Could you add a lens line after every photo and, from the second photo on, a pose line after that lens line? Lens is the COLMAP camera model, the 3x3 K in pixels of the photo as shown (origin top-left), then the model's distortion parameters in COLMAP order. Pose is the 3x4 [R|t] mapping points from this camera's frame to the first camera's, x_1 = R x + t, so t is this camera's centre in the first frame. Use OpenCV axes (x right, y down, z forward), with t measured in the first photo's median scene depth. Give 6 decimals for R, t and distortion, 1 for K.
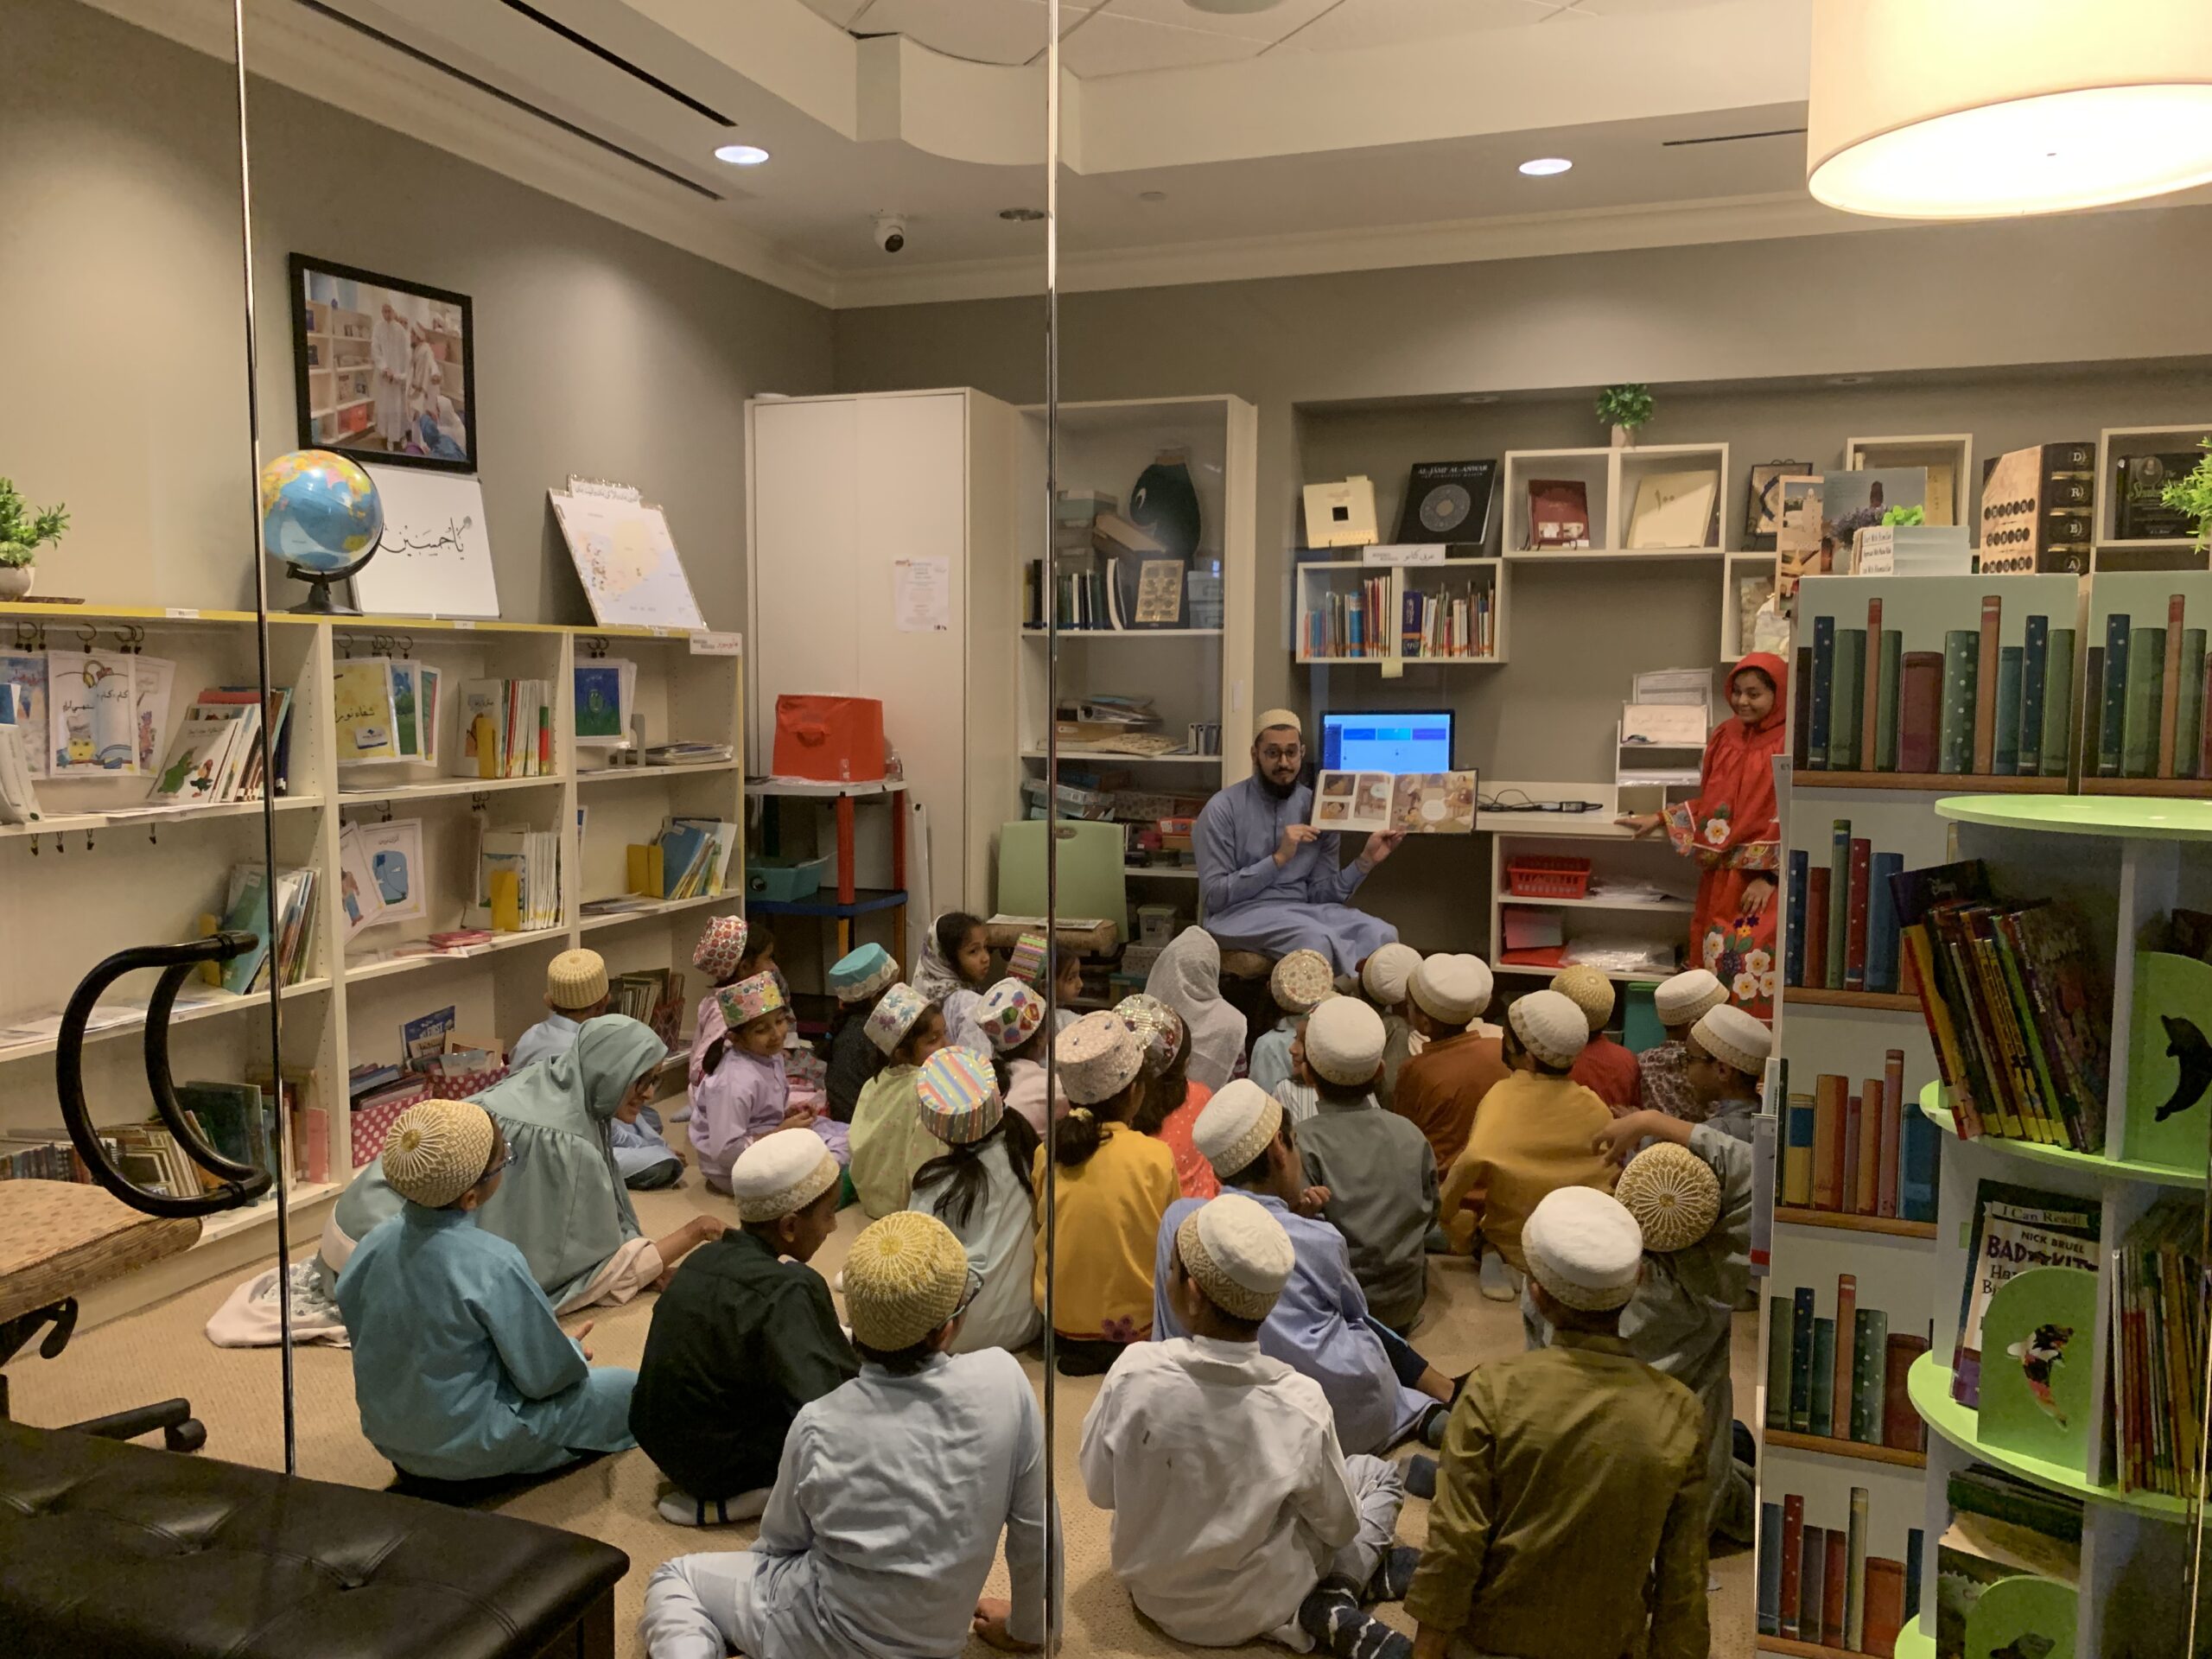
lens RADIAL K [[1706.9, 0, 1093.9], [0, 1706.9, 830.5], [0, 0, 1]] dist [0.030538, -0.030906]
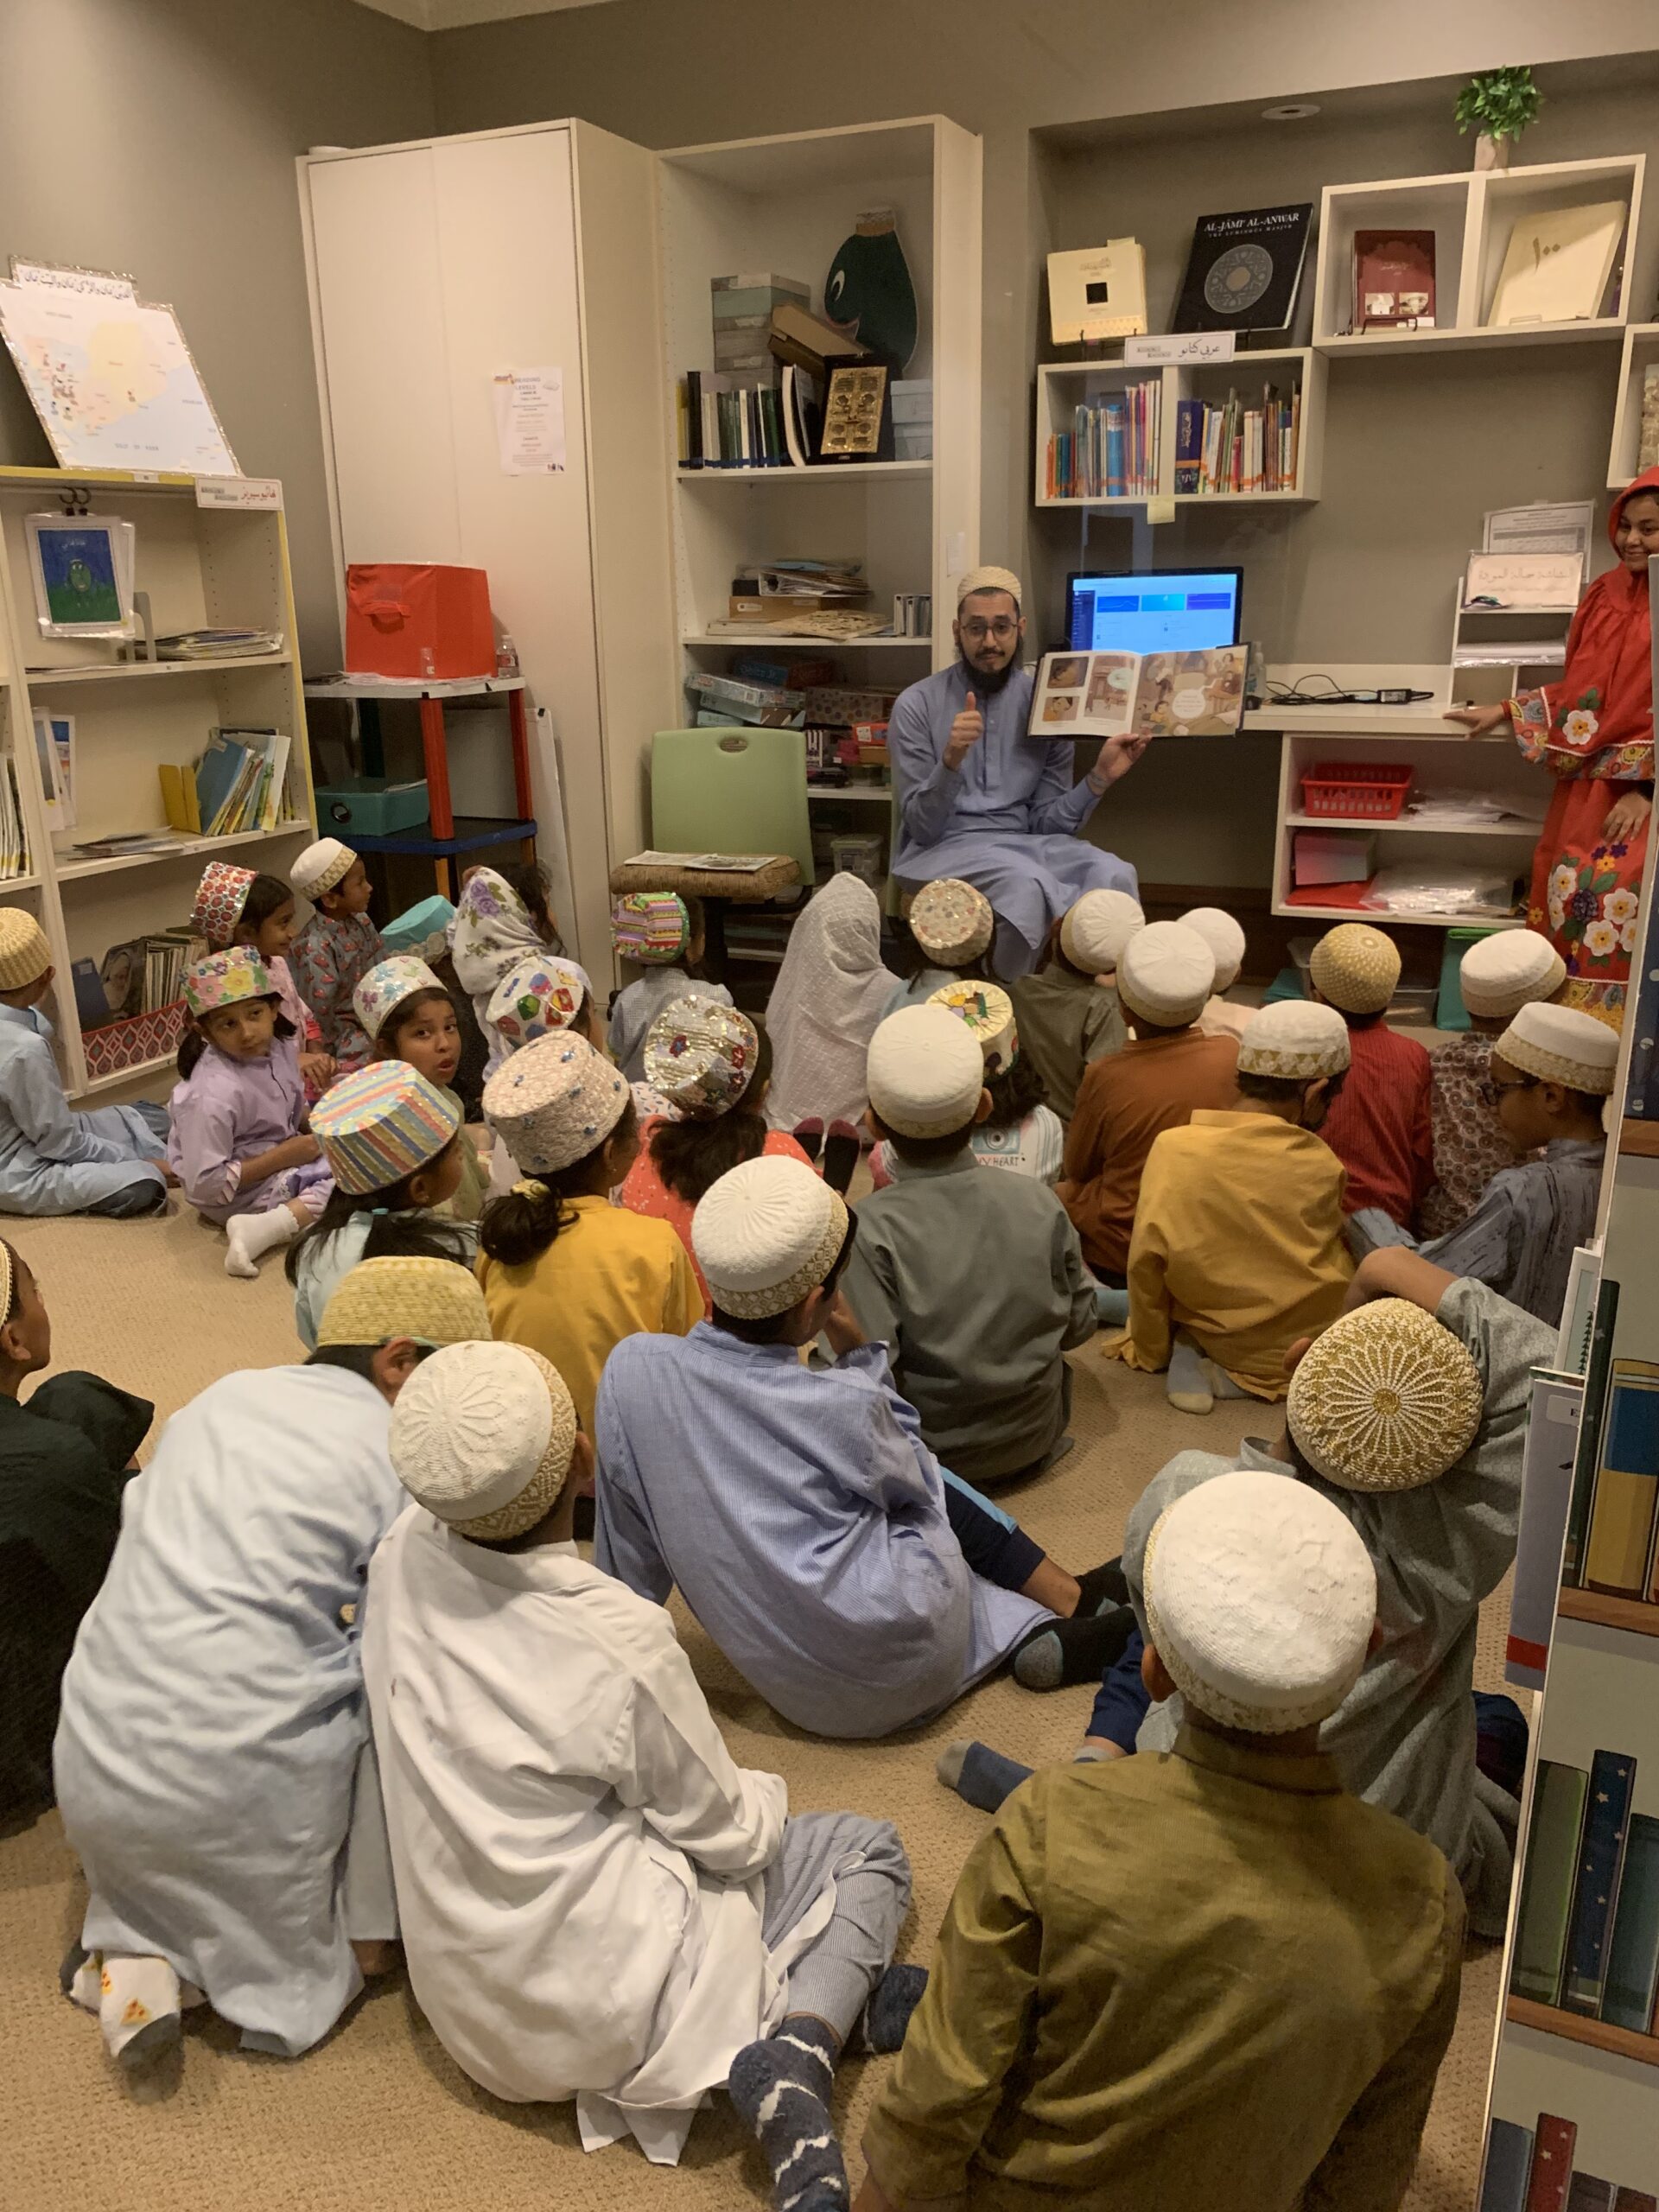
lens RADIAL K [[1706.9, 0, 814.1], [0, 1706.9, 1108.0], [0, 0, 1]] dist [0.030538, -0.030906]
pose [[0.997178, 0.001177, -0.075070, 0.084187], [0.014966, 0.976694, 0.214114, -0.002190], [0.073572, -0.214634, 0.973920, 0.205670]]
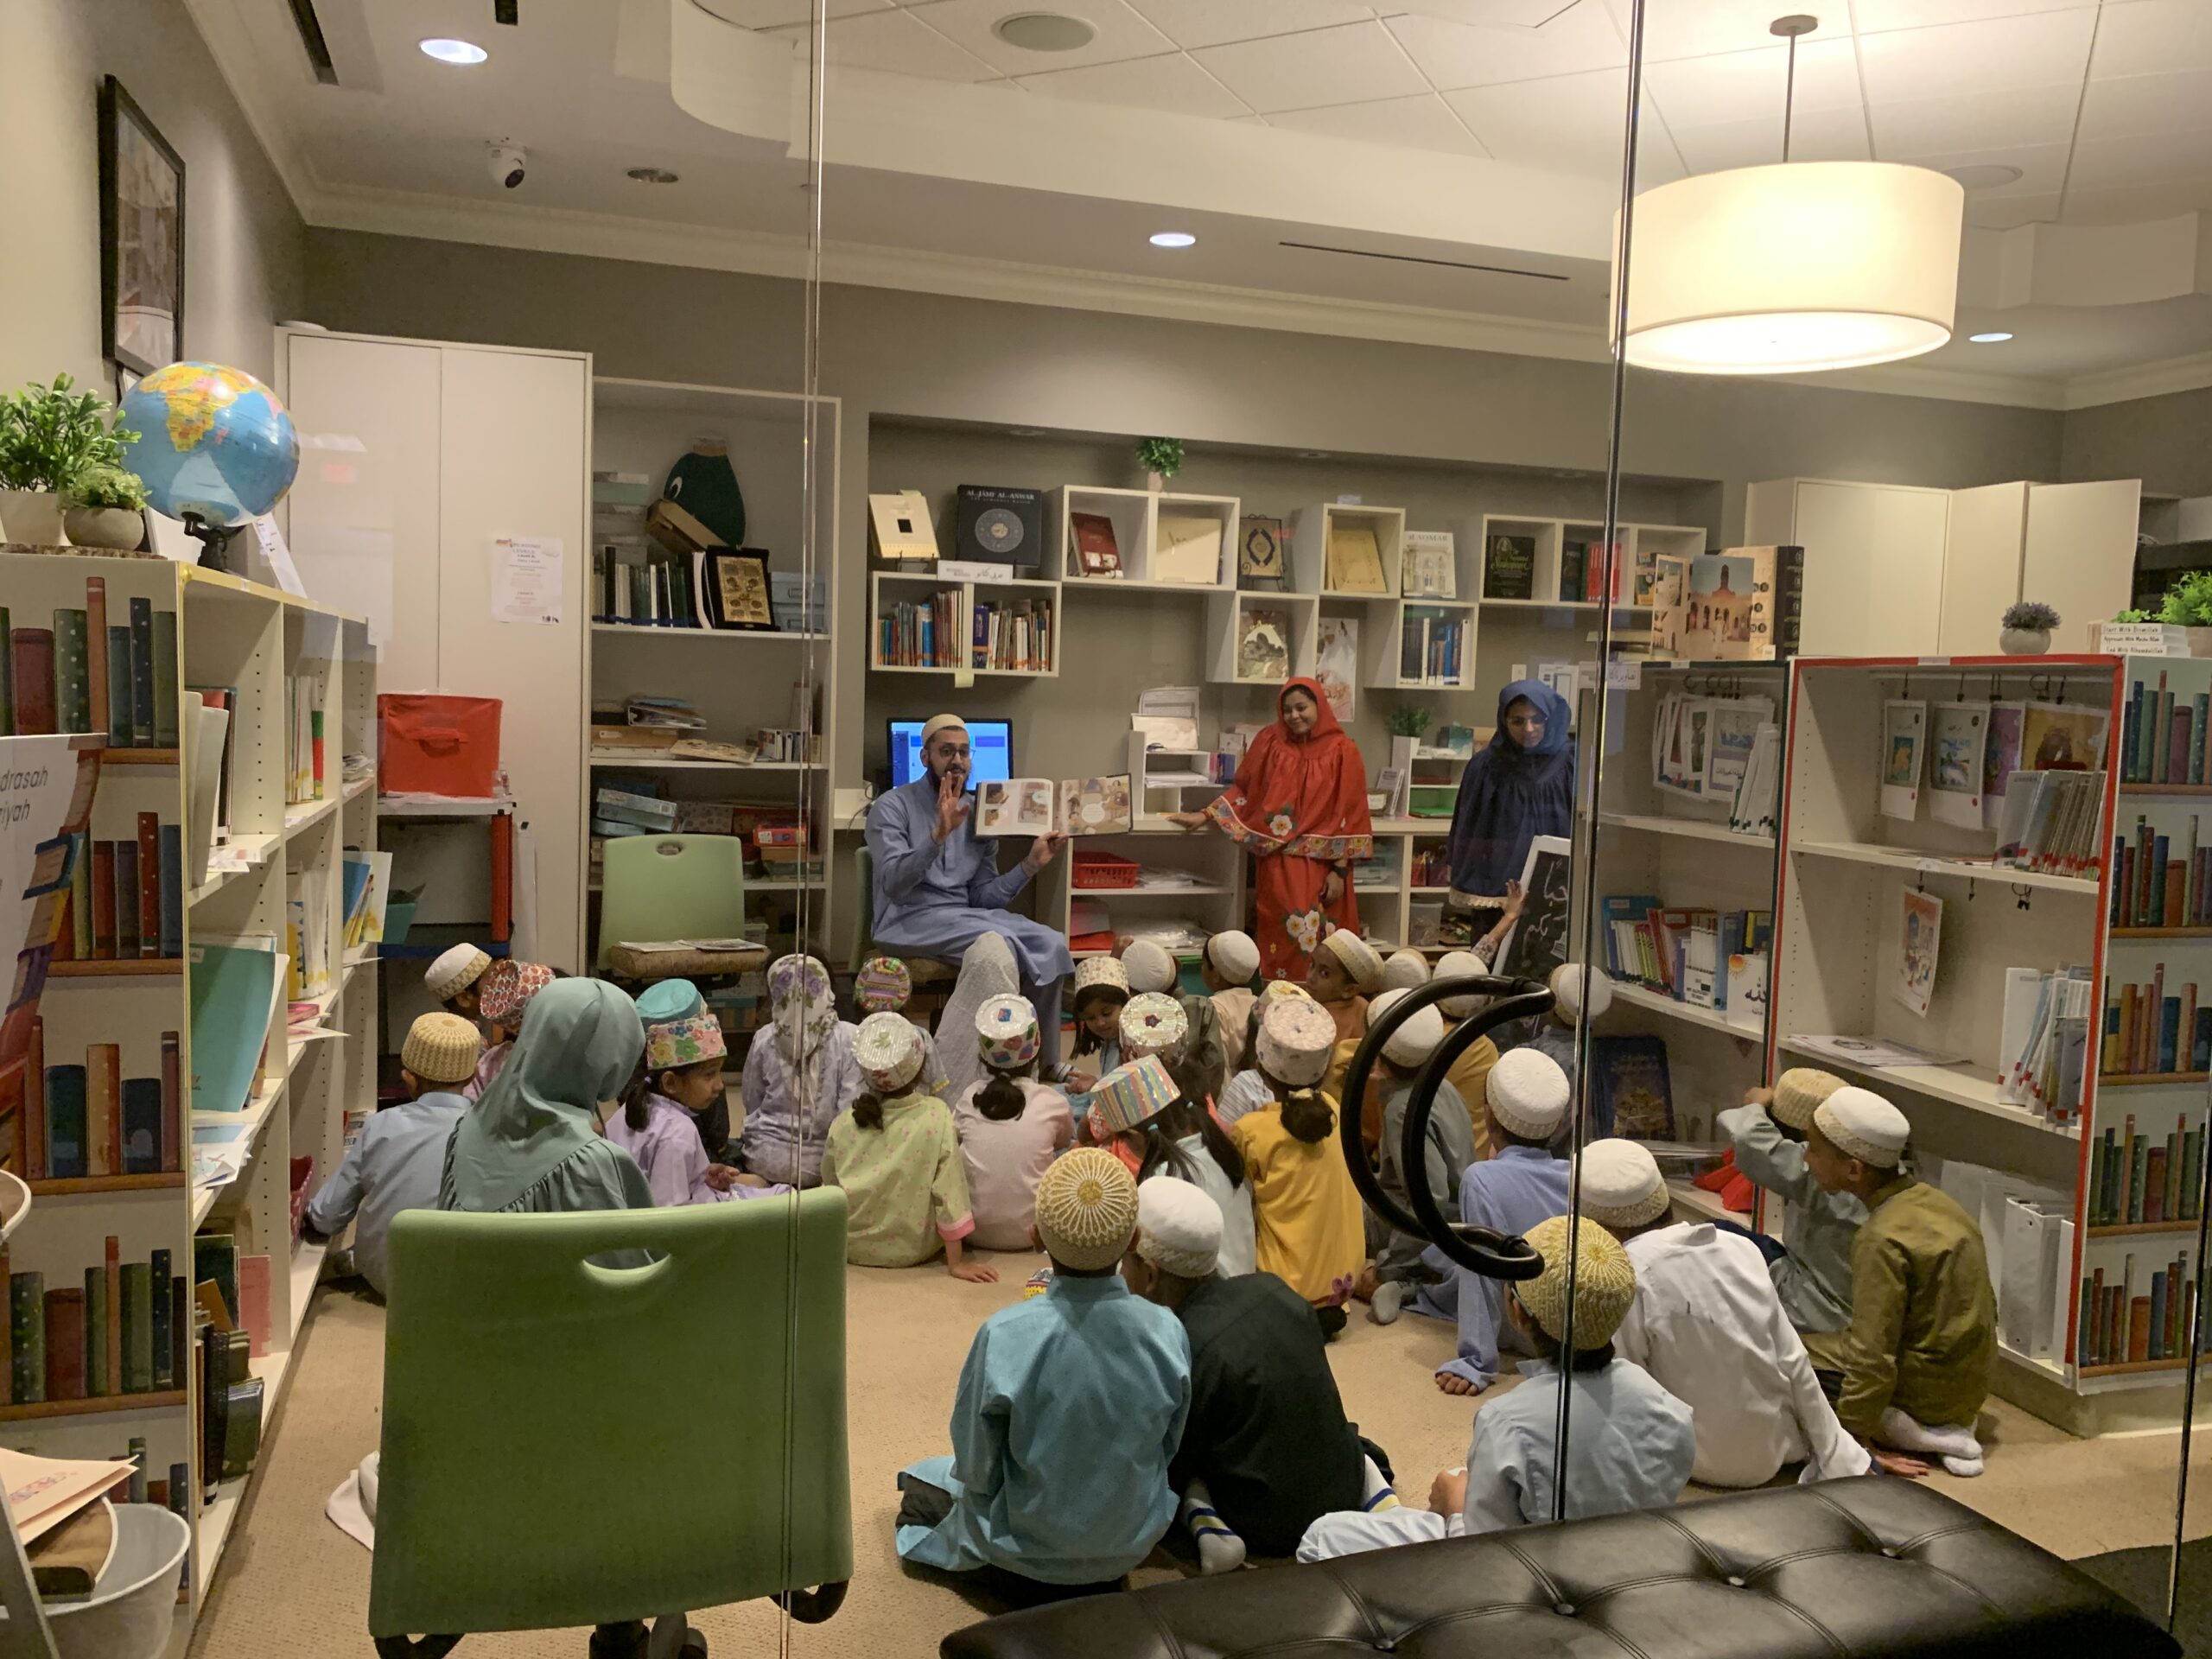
lens RADIAL K [[1706.9, 0, 1107.0], [0, 1706.9, 822.9], [0, 0, 1]] dist [0.030538, -0.030906]
pose [[0.782699, -0.026985, 0.621816, -0.431140], [0.028178, 0.999572, 0.007910, -0.013143], [-0.621763, 0.011331, 0.783124, 0.131624]]
